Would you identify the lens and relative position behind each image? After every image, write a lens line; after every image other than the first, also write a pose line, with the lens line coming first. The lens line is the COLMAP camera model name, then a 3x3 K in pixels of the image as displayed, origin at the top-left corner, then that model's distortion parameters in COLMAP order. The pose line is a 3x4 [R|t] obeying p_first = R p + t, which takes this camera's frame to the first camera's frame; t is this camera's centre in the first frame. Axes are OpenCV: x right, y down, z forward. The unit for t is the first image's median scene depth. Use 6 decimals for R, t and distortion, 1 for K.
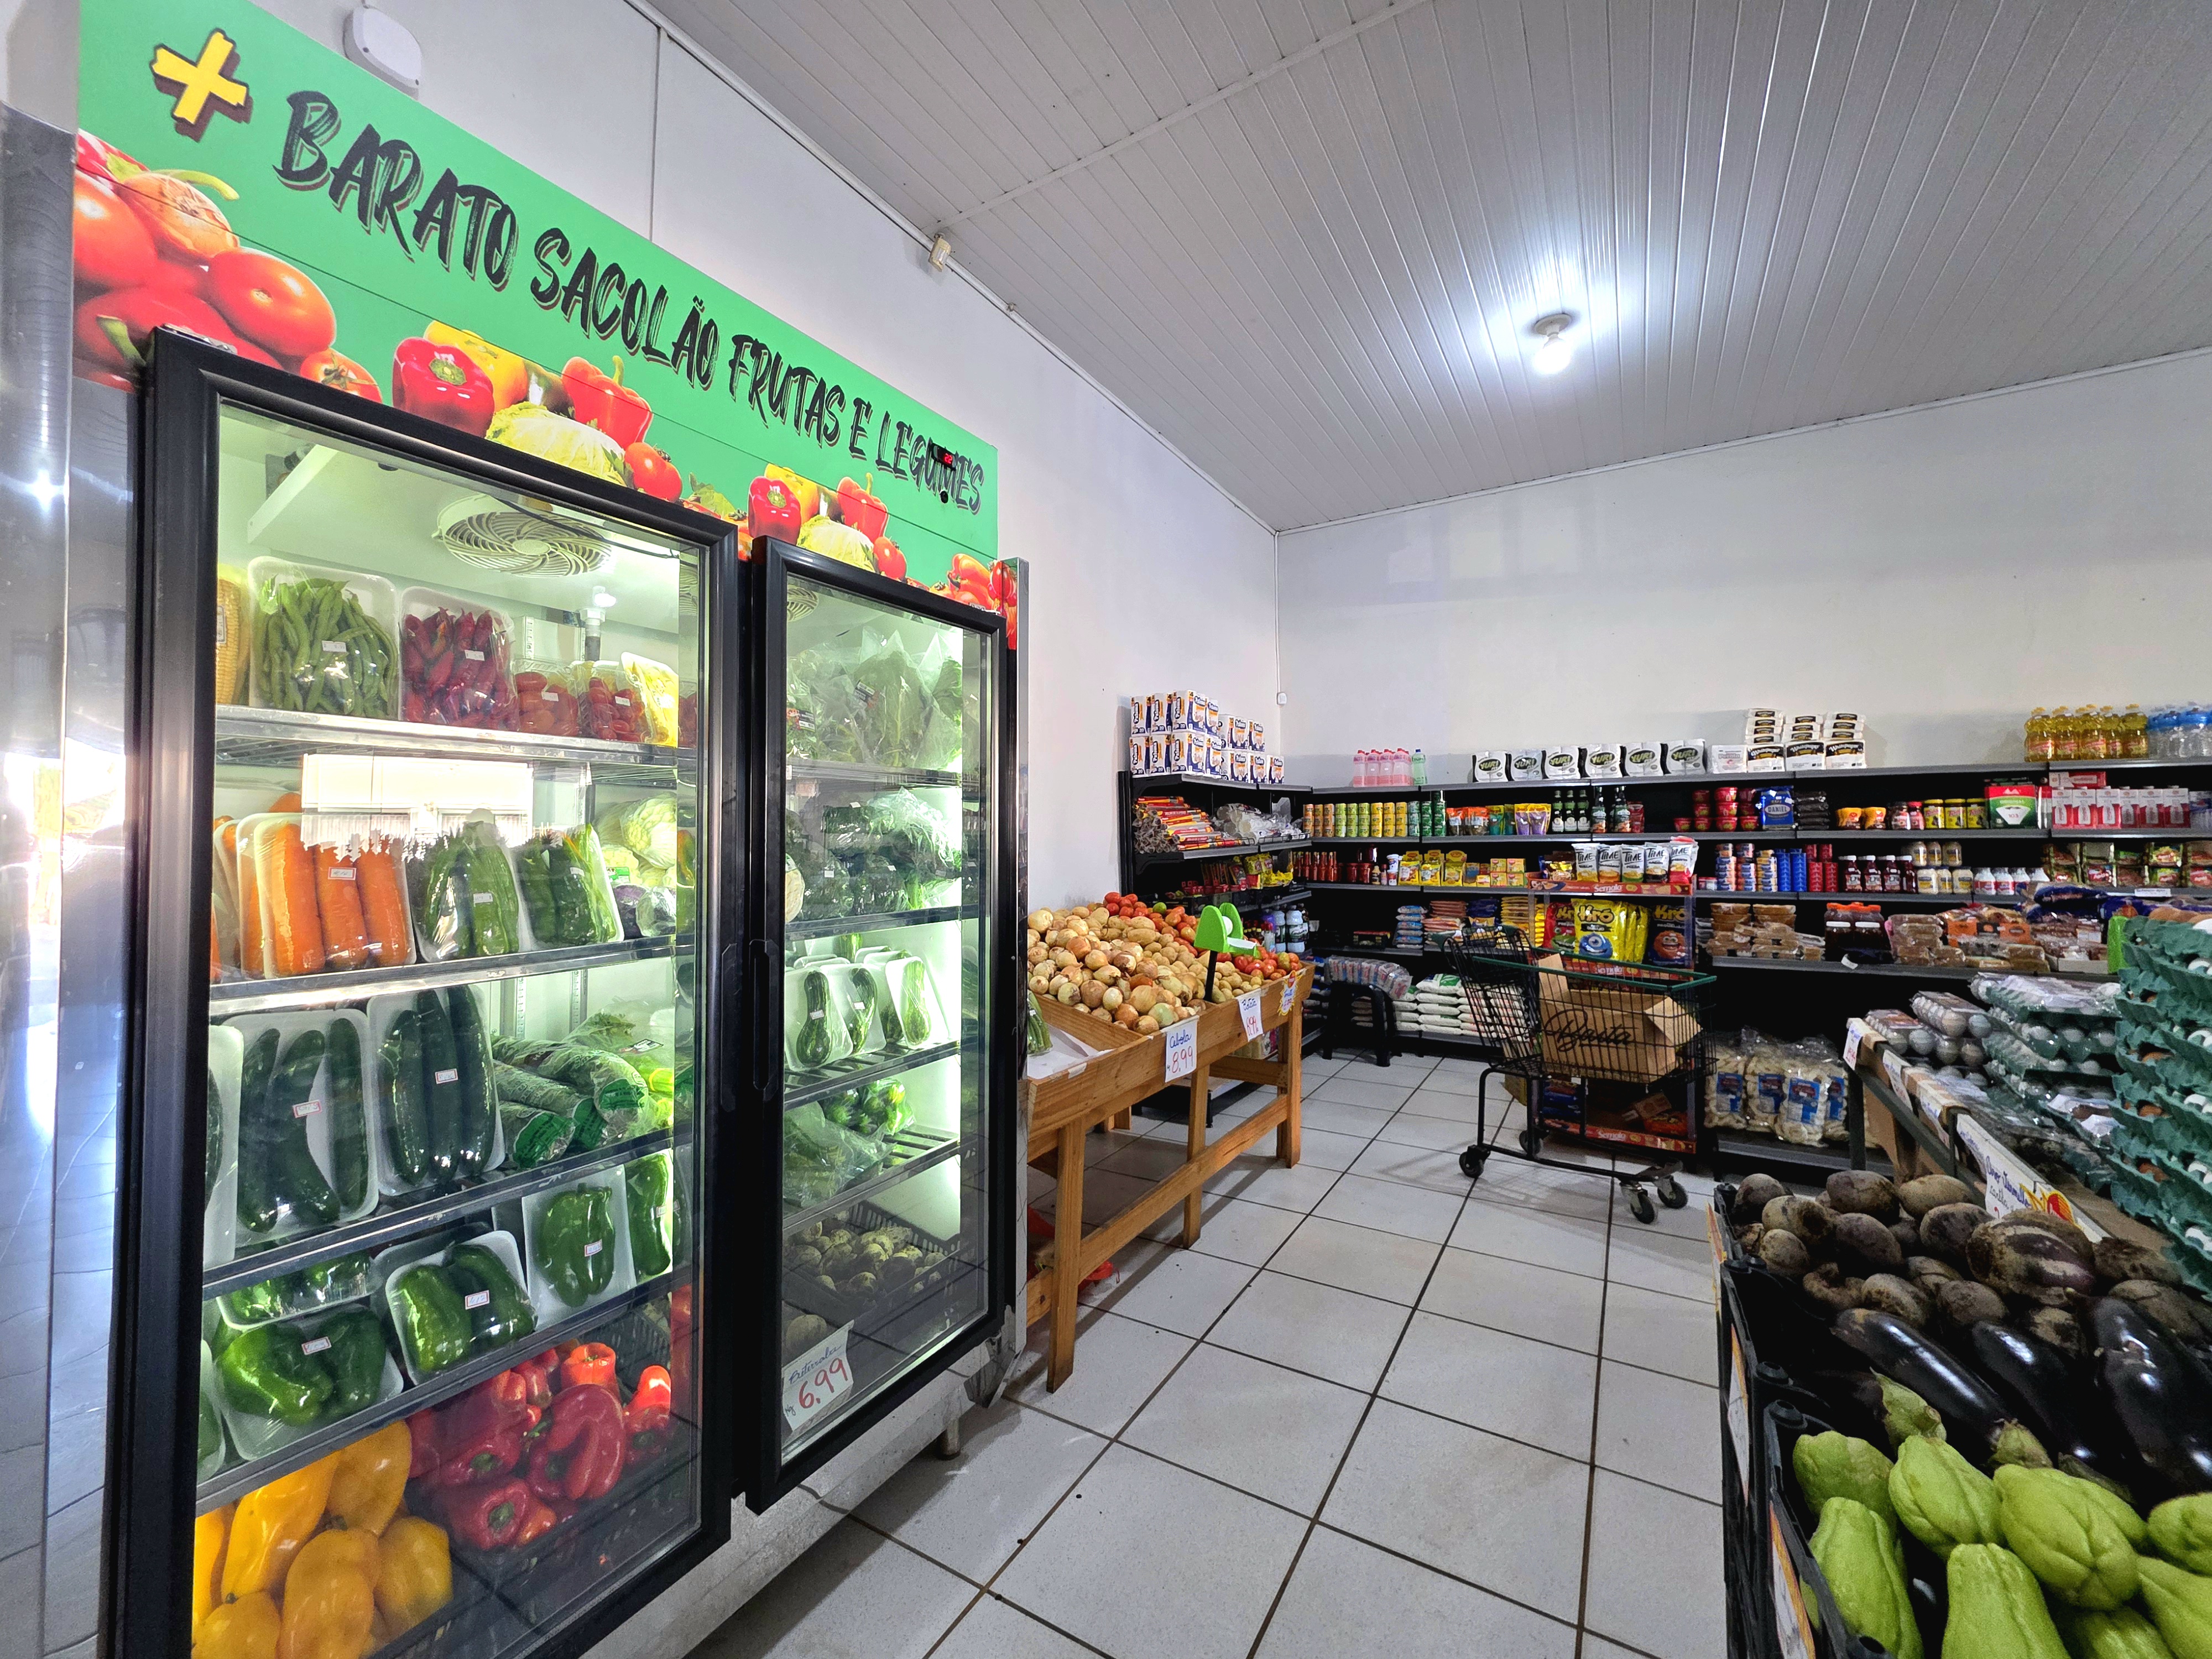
lens RADIAL K [[873.6, 0, 1106.0], [0, 873.6, 829.5], [0, 0, 1]] dist [0.000395, -0.000058]
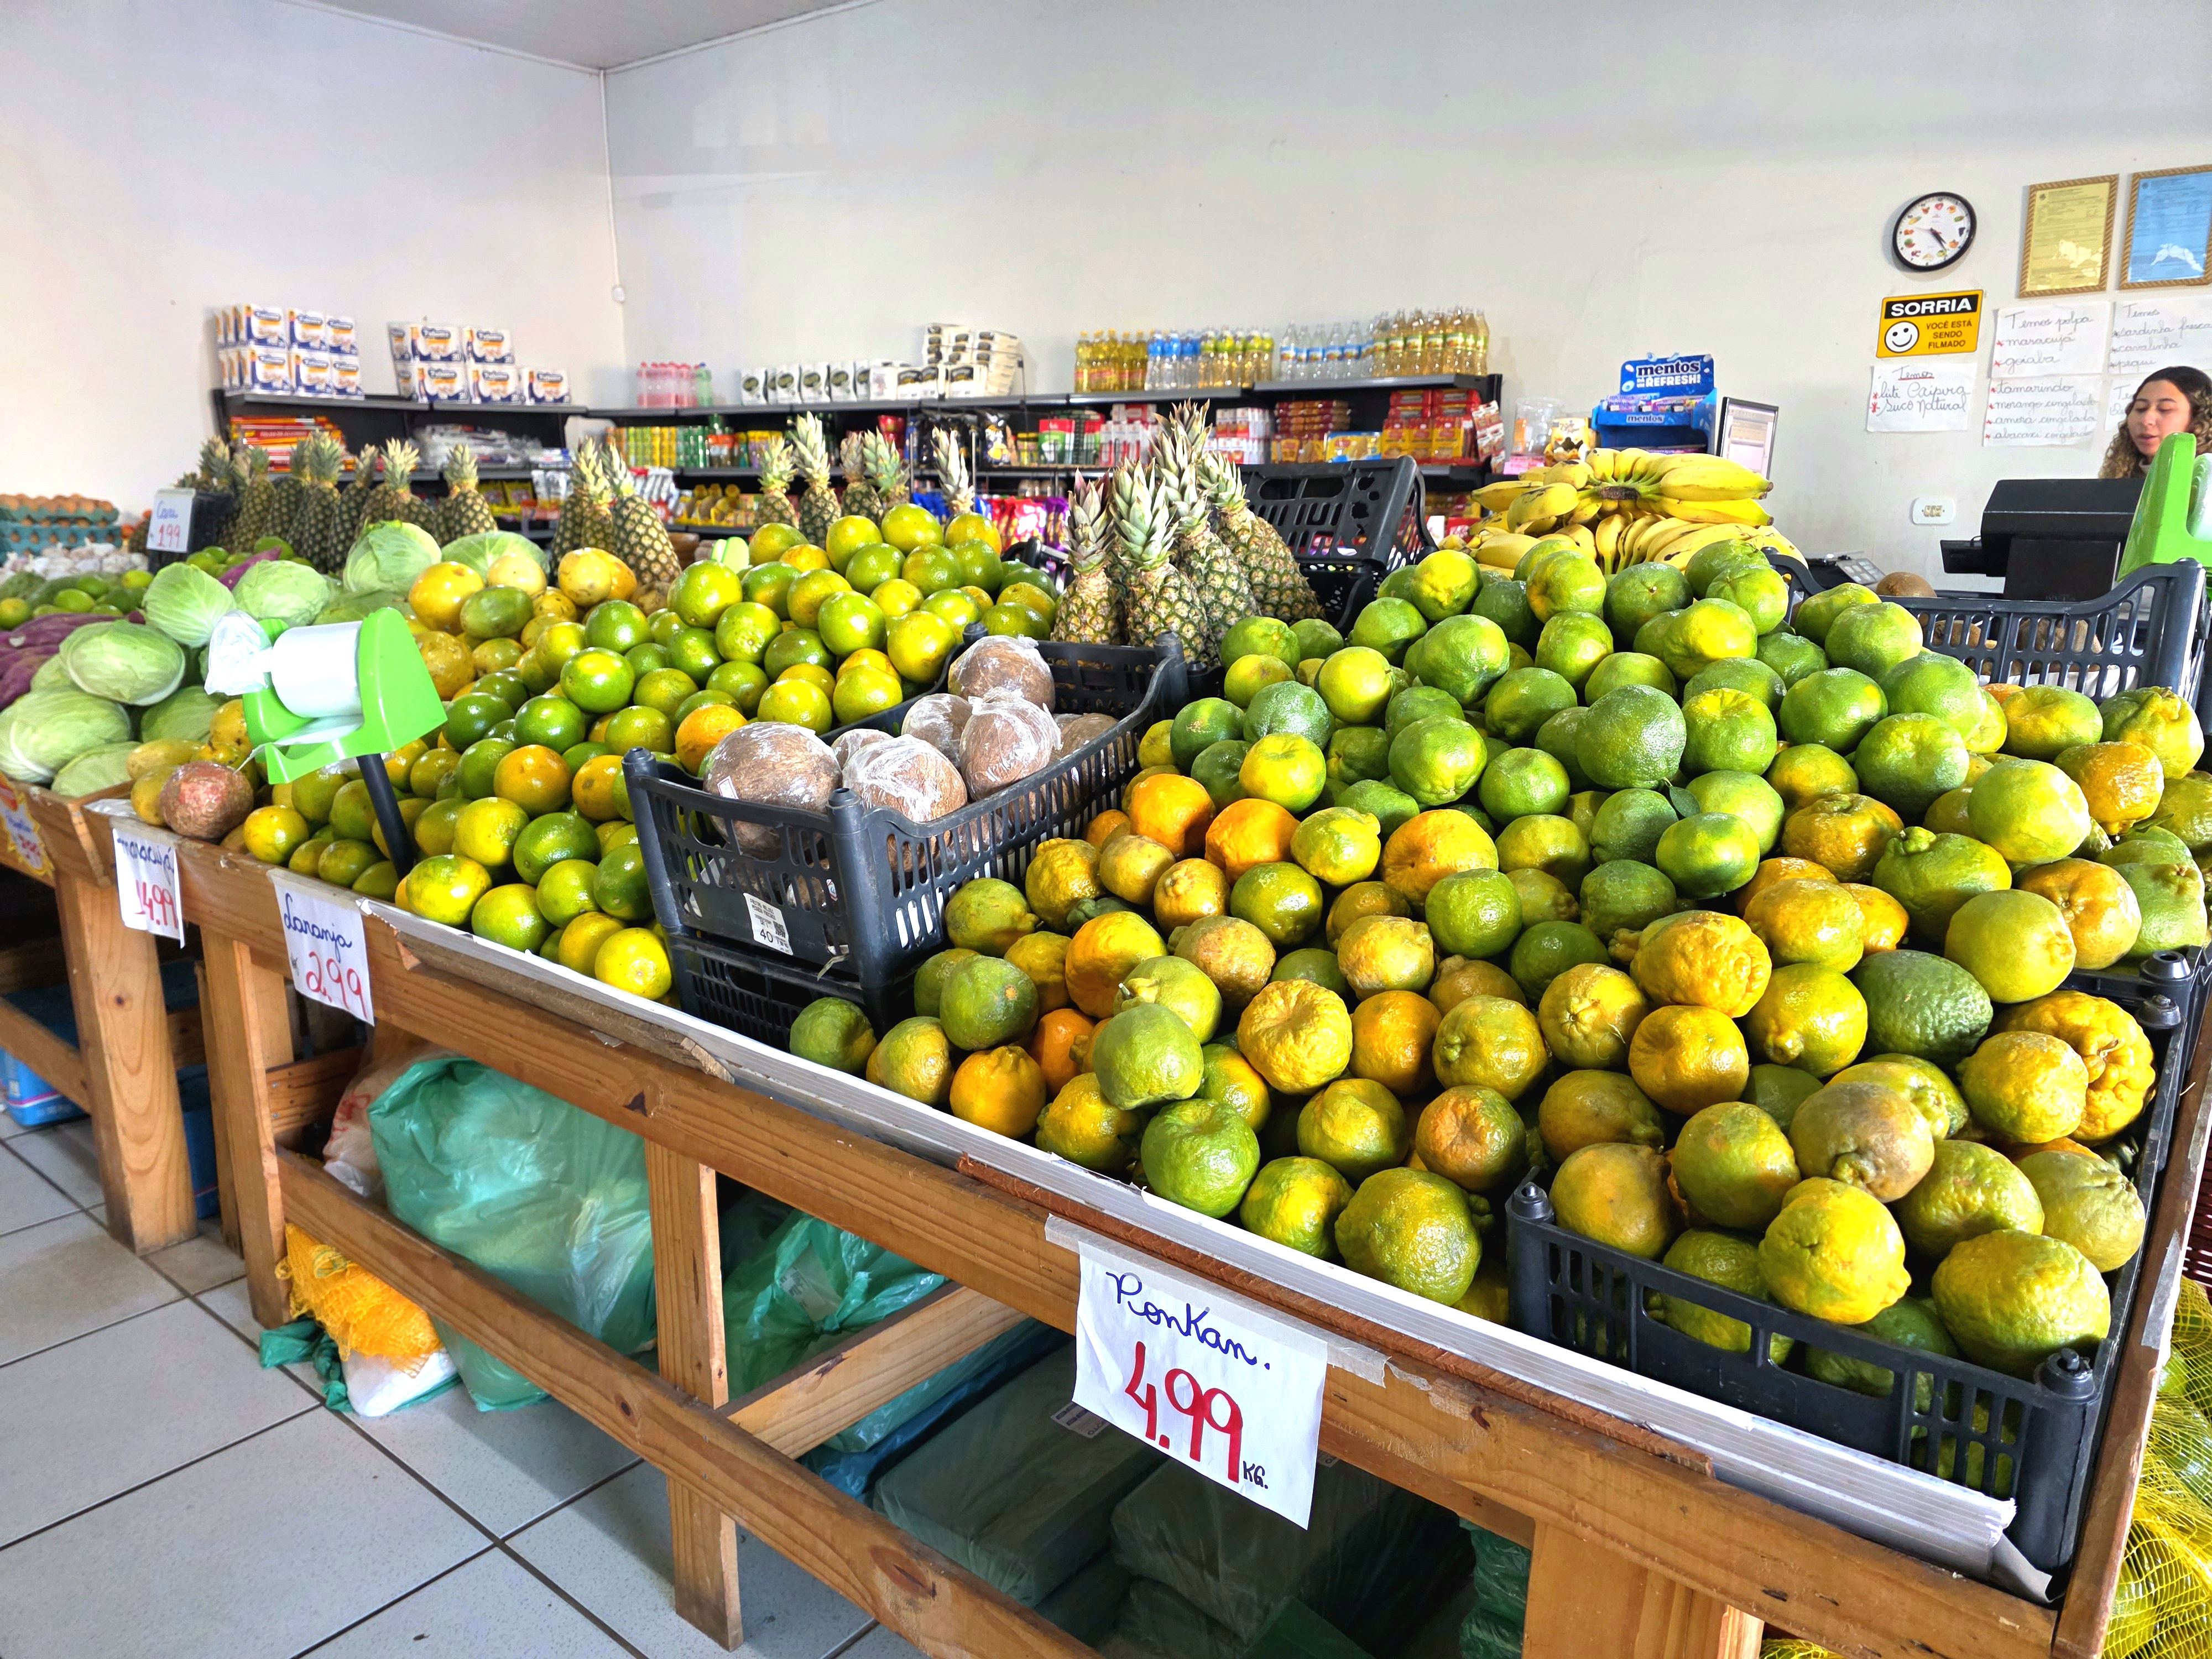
lens RADIAL K [[1474.8, 0, 1106.0], [0, 1474.8, 829.5], [0, 0, 1]] dist [0.061561, -0.061889]
pose [[0.991613, 0.044847, -0.121210, 1.270341], [-0.015058, 0.971566, 0.236291, 0.001794], [0.128361, -0.232484, 0.964093, -0.622464]]
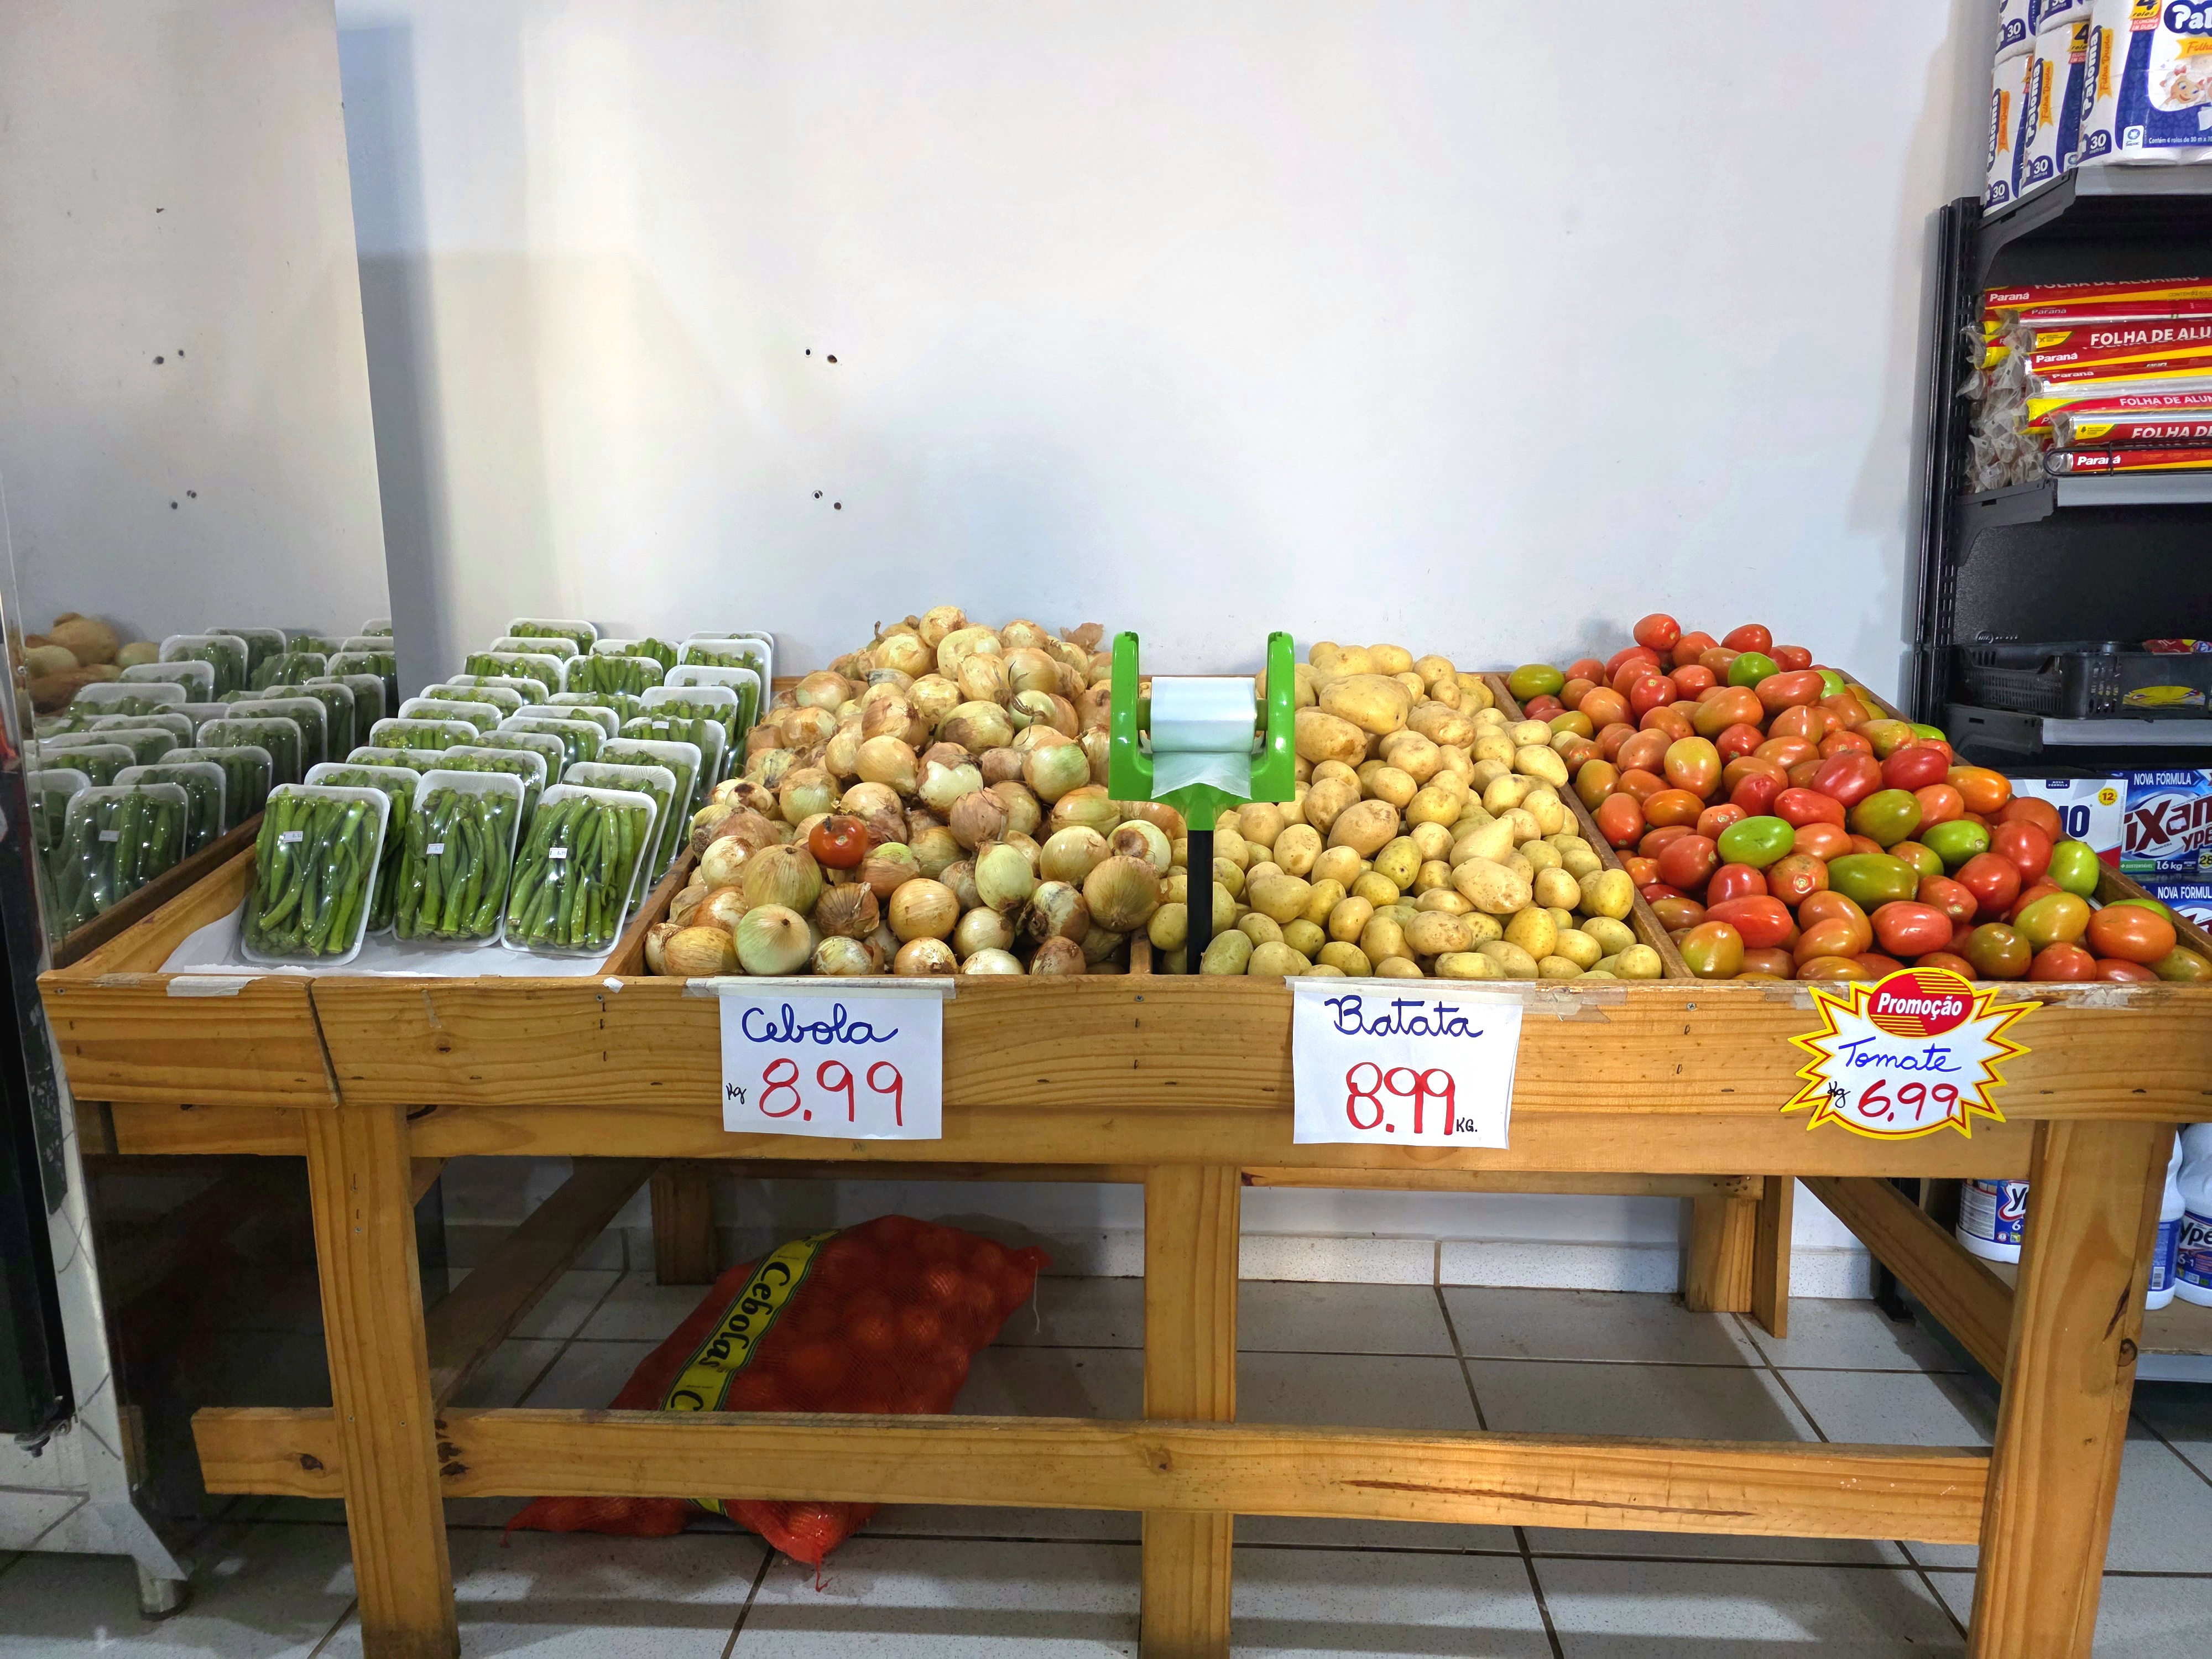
lens RADIAL K [[1474.8, 0, 1106.0], [0, 1474.8, 829.5], [0, 0, 1]] dist [0.061561, -0.061889]
pose [[0.461328, 0.160028, -0.872678, 0.365647], [0.012705, 0.982307, 0.186847, 0.041028], [0.887139, -0.097285, 0.451133, 0.521804]]
